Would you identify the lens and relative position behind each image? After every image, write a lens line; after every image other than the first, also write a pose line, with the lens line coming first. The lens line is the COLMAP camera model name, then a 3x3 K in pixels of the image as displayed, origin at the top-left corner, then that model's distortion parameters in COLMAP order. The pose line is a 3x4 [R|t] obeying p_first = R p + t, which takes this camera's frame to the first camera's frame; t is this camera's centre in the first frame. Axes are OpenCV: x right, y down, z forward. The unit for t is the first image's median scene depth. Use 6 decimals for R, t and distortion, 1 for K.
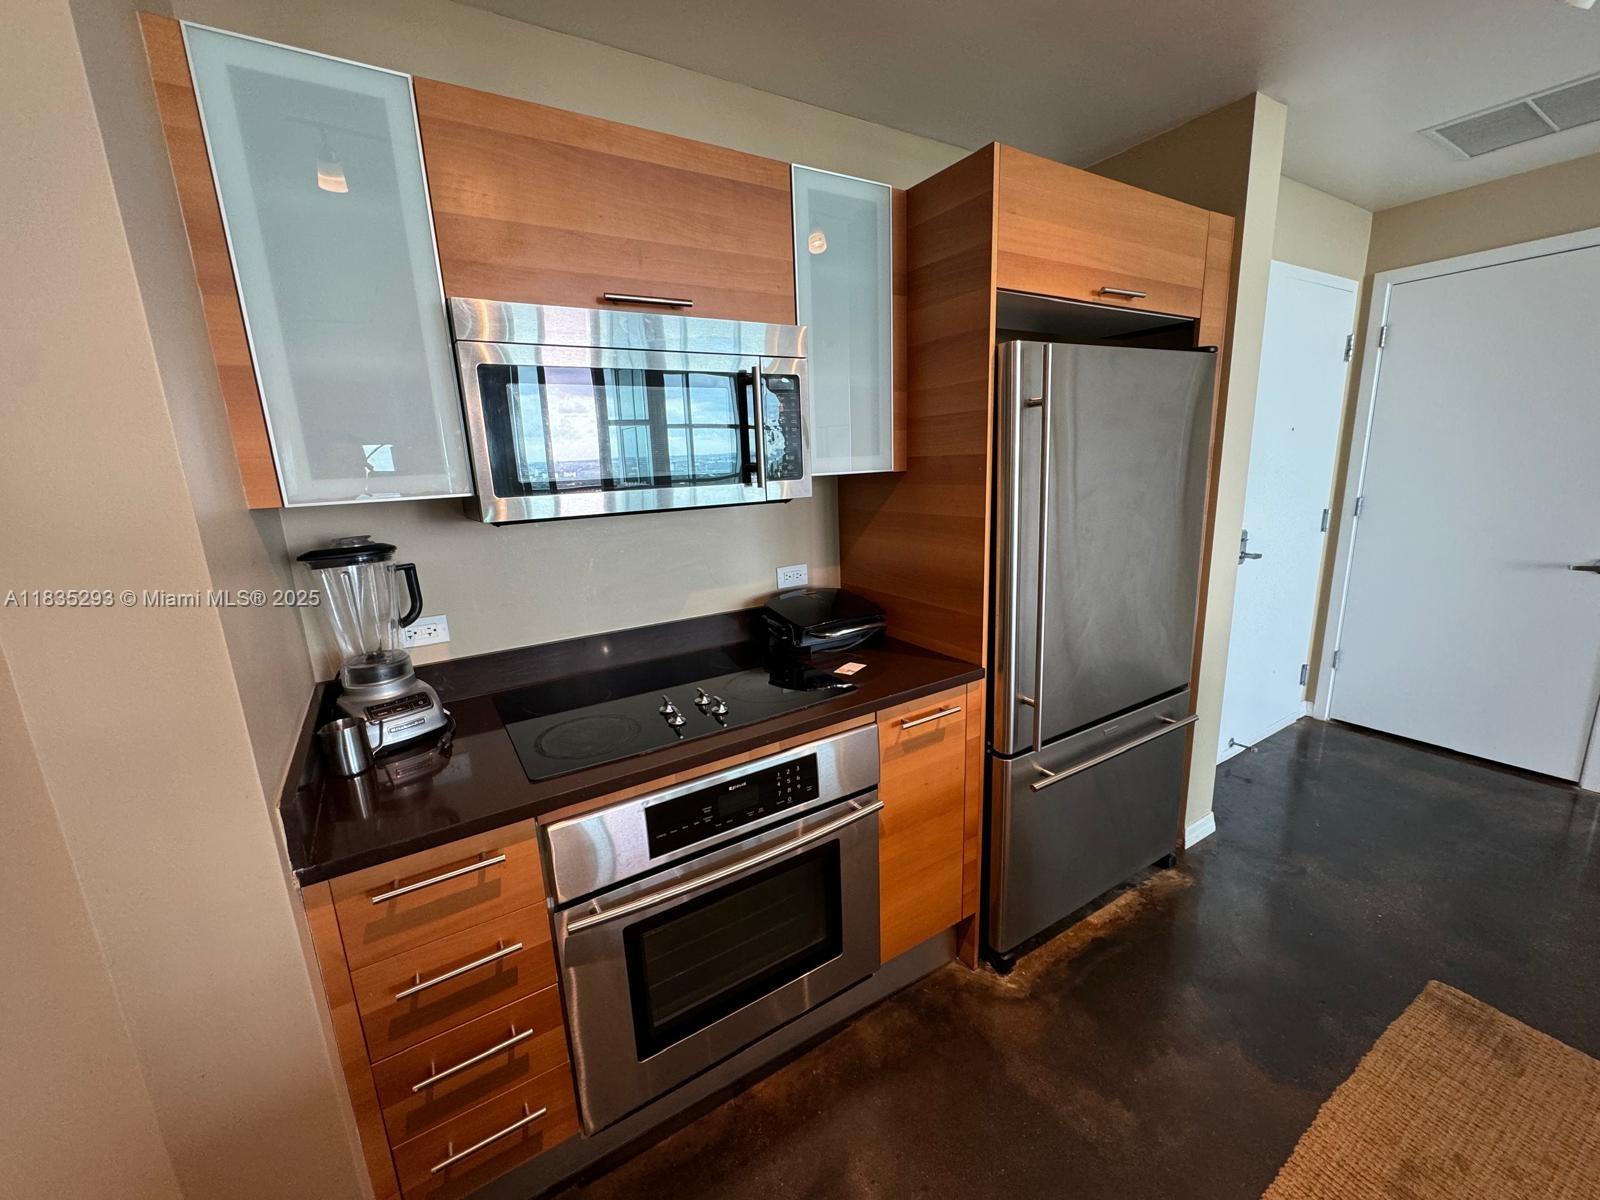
lens RADIAL K [[638.2, 0, 795.1], [0, 638.2, 600.7], [0, 0, 1]] dist [0.000080, -0.000135]
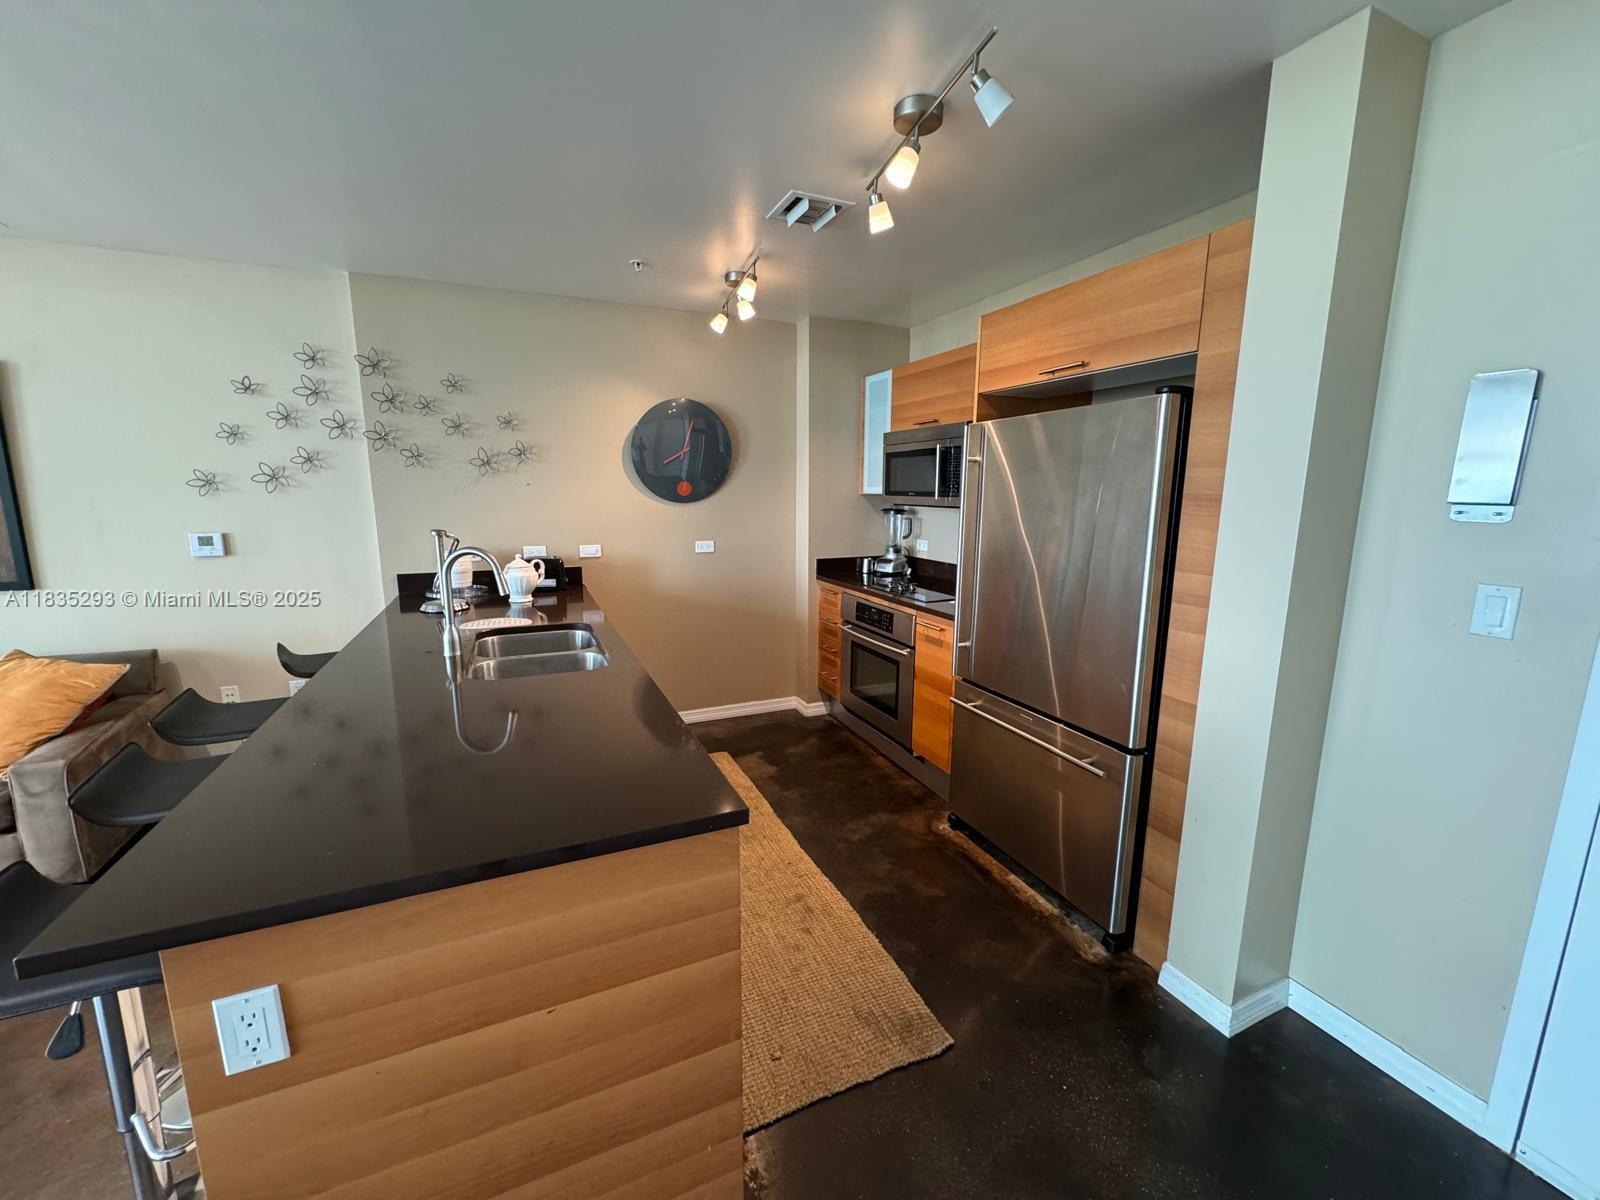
lens RADIAL K [[638.2, 0, 799.1], [0, 638.2, 595.5], [0, 0, 1]] dist [0.000080, -0.000135]
pose [[-0.141476, 0.208014, -0.967840, 2.078896], [-0.211969, 0.948633, 0.234871, -0.263548], [0.966982, 0.238380, -0.090117, 0.785552]]
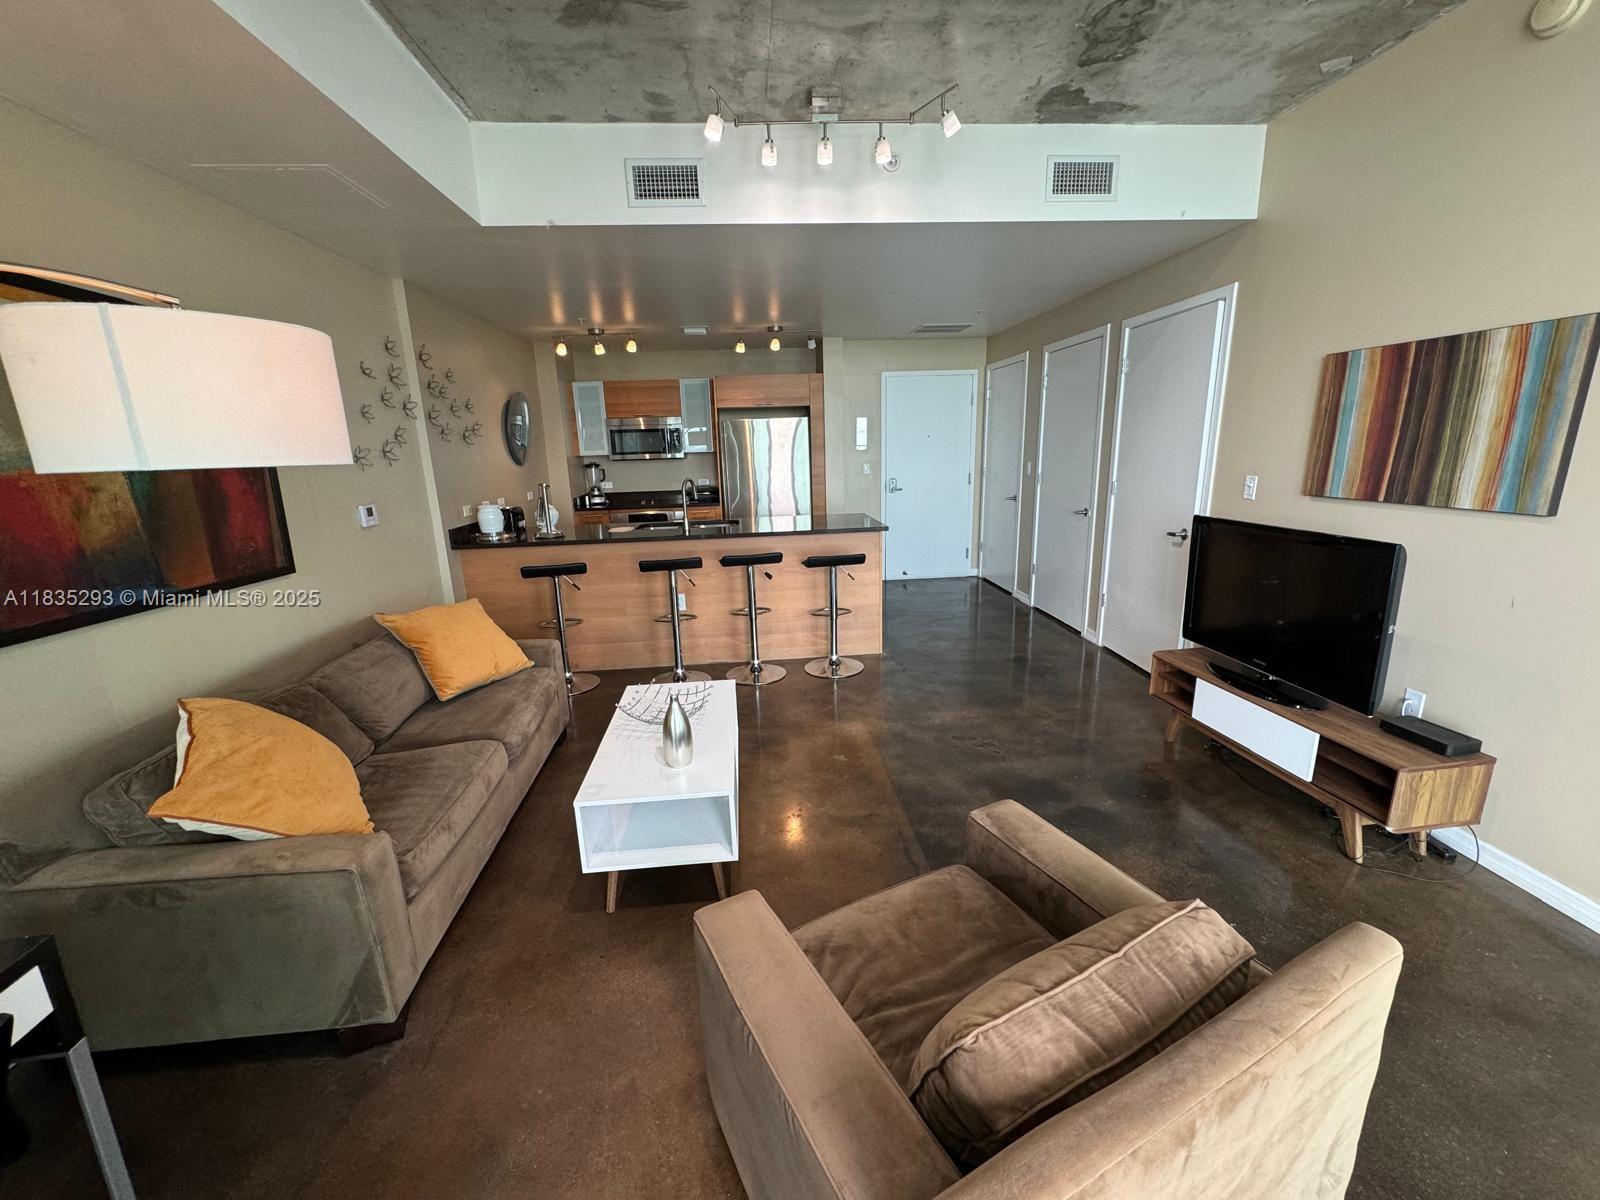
lens RADIAL K [[638.2, 0, 802.5], [0, 638.2, 599.3], [0, 0, 1]] dist [0.000080, -0.000135]
pose [[0.889397, 0.125110, -0.439682, 2.677268], [-0.107708, 0.992093, 0.064423, 0.402684], [0.444265, -0.009940, 0.895840, -2.394463]]
